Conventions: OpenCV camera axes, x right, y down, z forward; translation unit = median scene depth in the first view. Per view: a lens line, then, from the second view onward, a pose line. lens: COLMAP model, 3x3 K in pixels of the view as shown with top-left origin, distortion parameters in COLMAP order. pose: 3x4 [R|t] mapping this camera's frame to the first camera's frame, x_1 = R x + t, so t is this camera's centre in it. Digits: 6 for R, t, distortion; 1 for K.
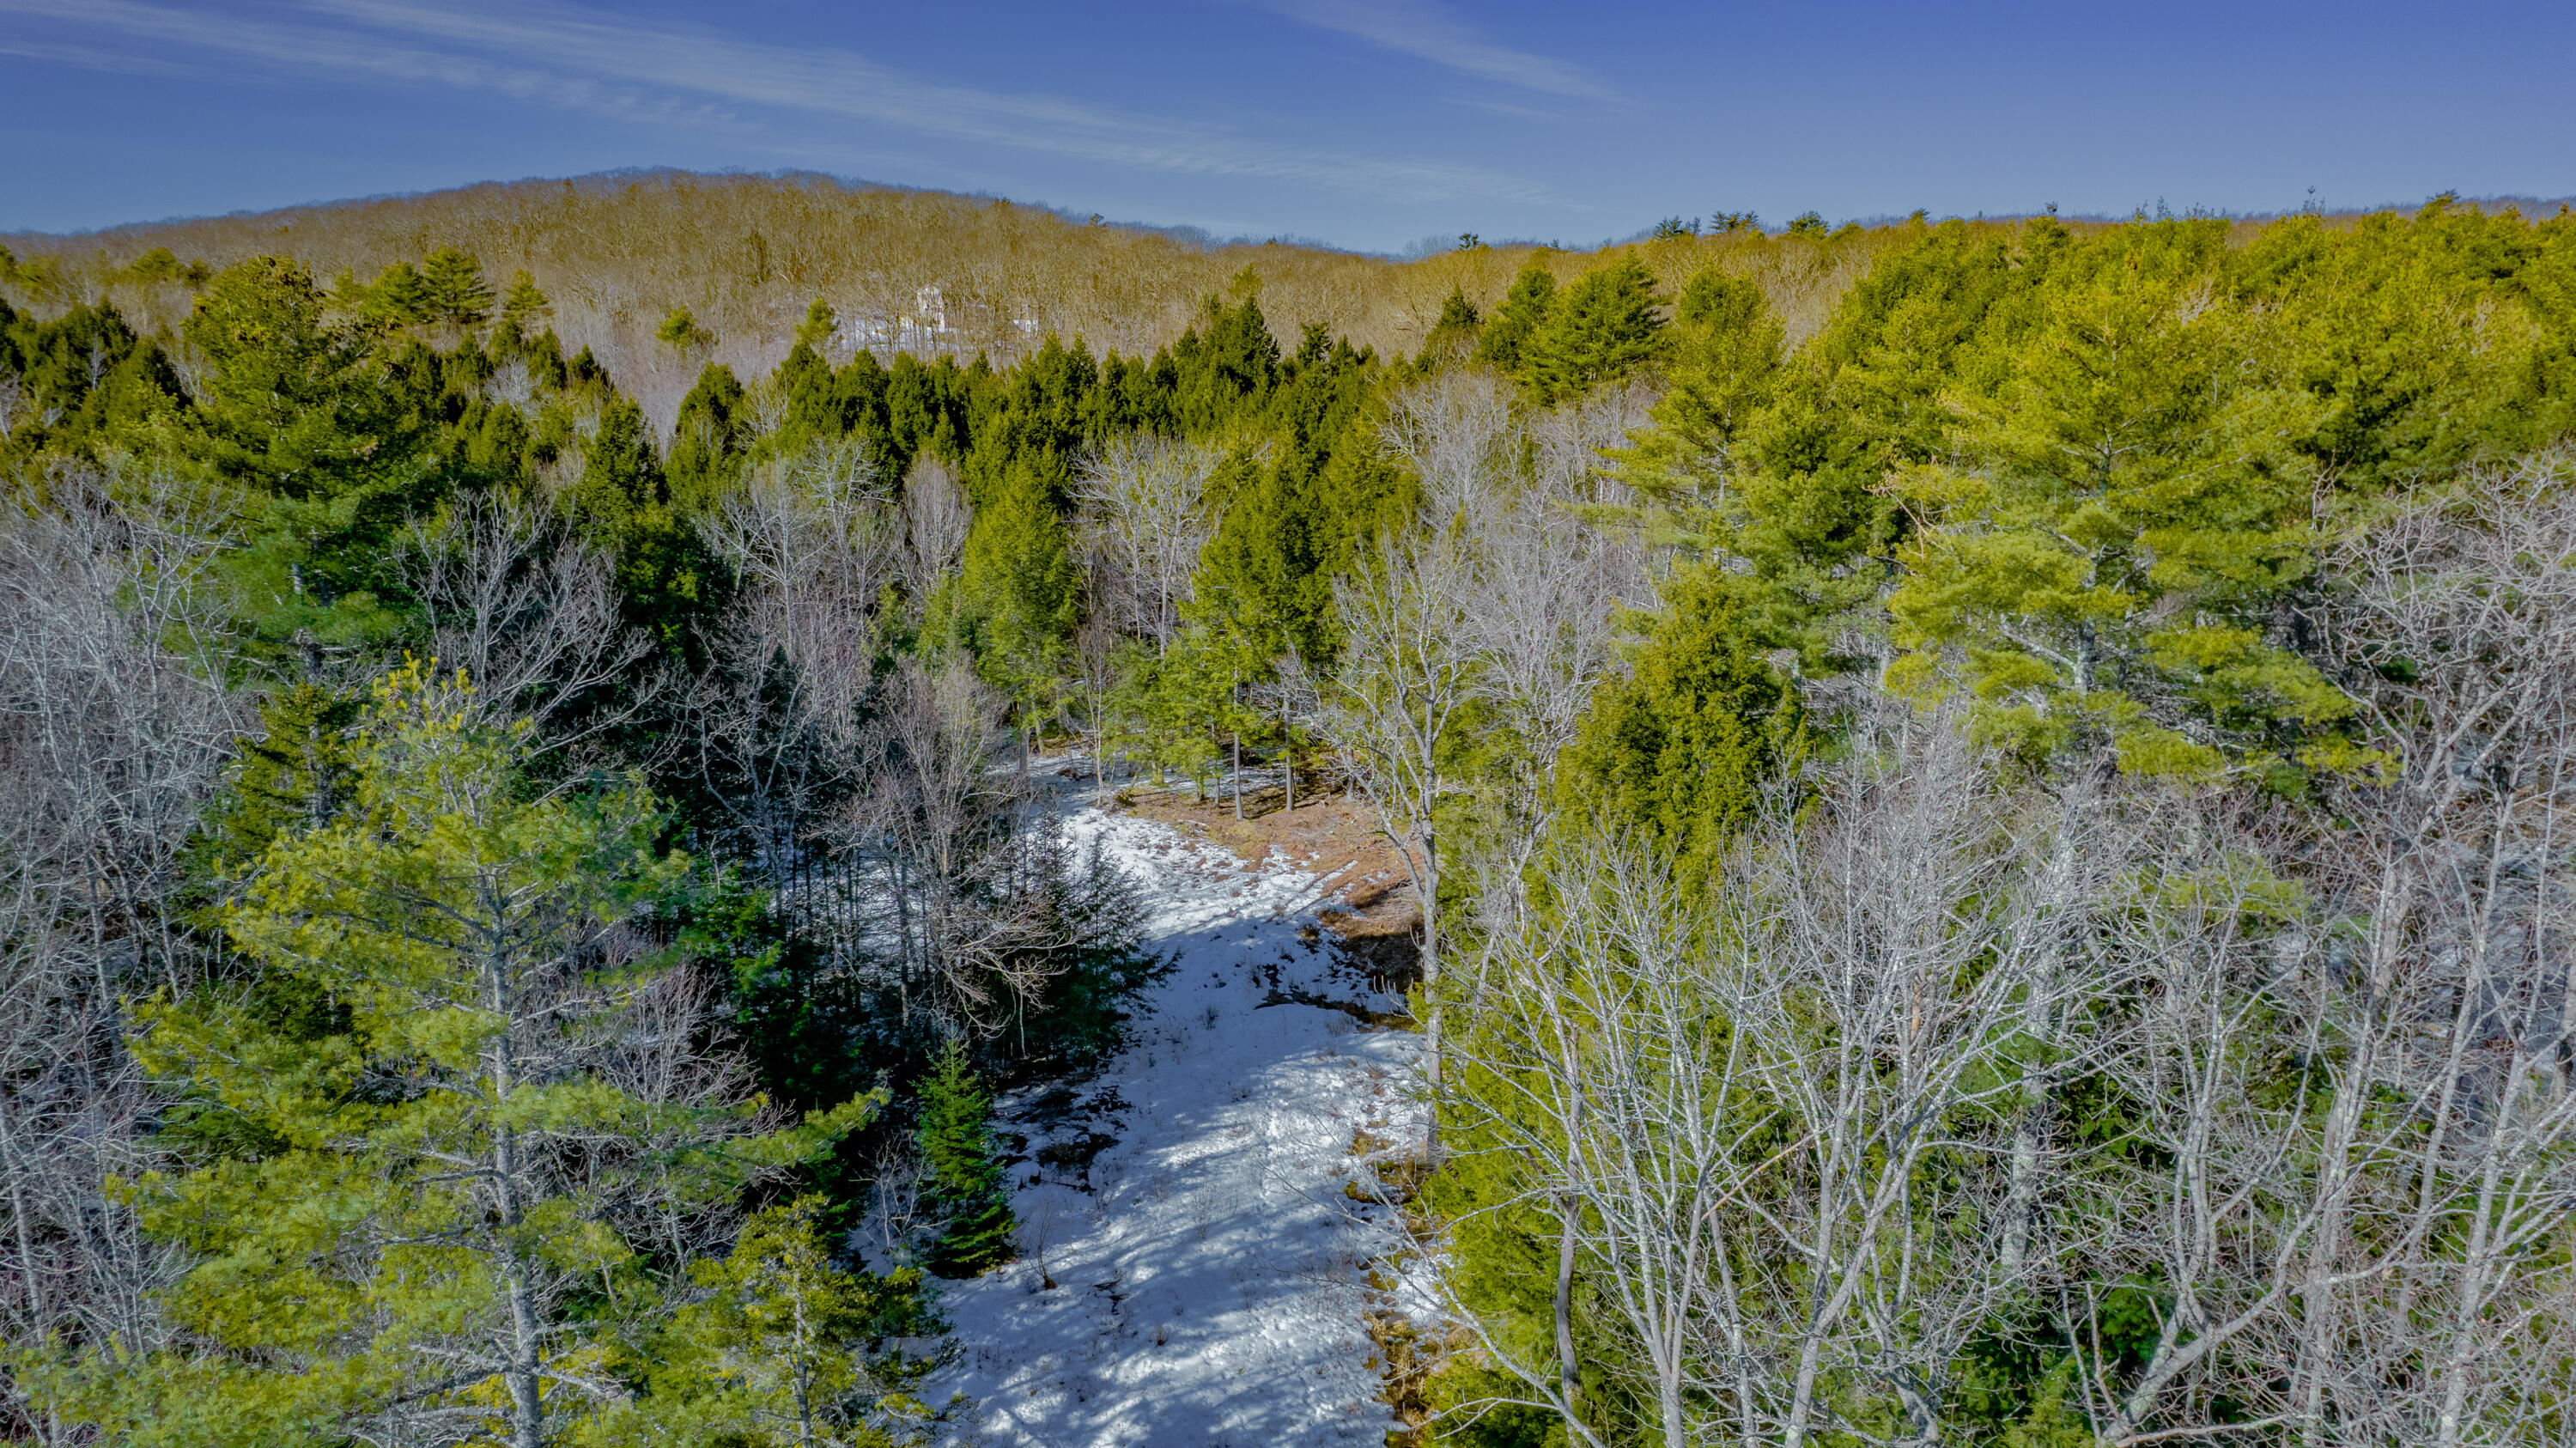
lens RADIAL K [[1652.5, 0, 1291.5], [0, 1652.5, 722.0], [0, 0, 1]] dist [-0.034413, 0.010017]
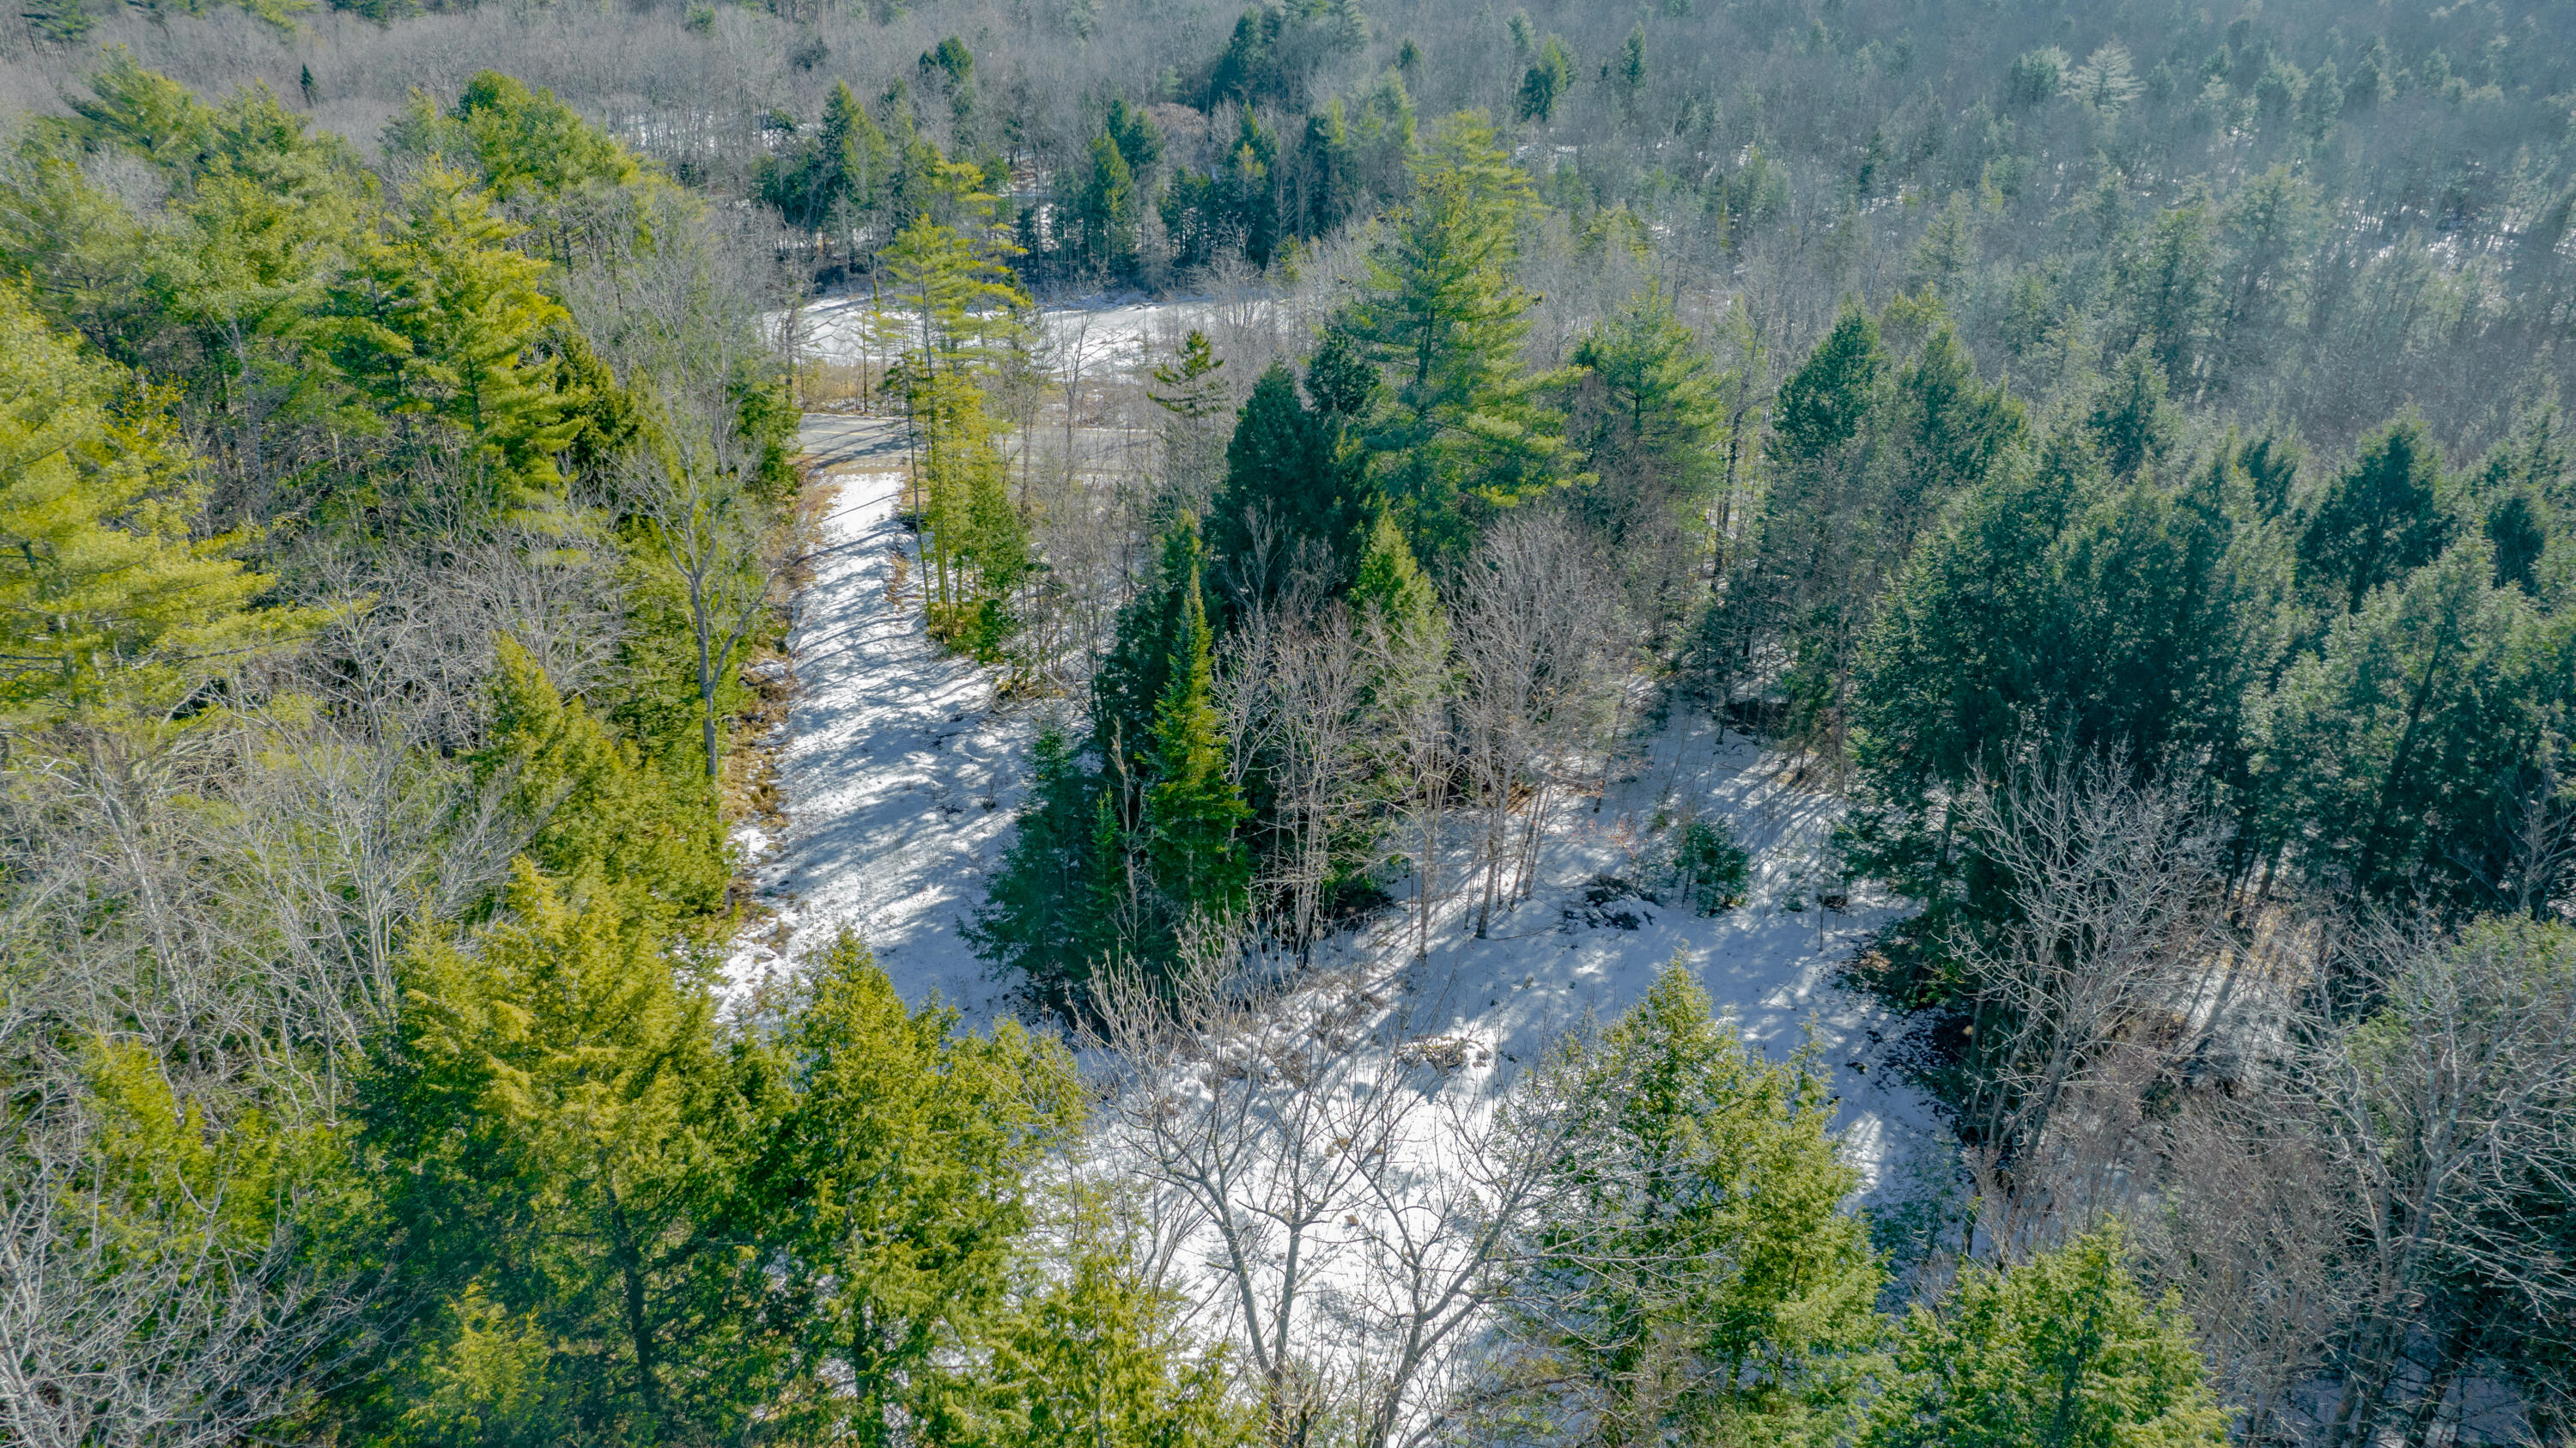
lens RADIAL K [[1652.5, 0, 1287.9], [0, 1652.5, 723.8], [0, 0, 1]] dist [-0.034413, 0.010017]
pose [[-0.964372, 0.117623, -0.236963, -0.029778], [-0.040415, 0.819703, 0.571360, -0.351012], [0.261444, 0.560581, -0.785745, 1.211986]]
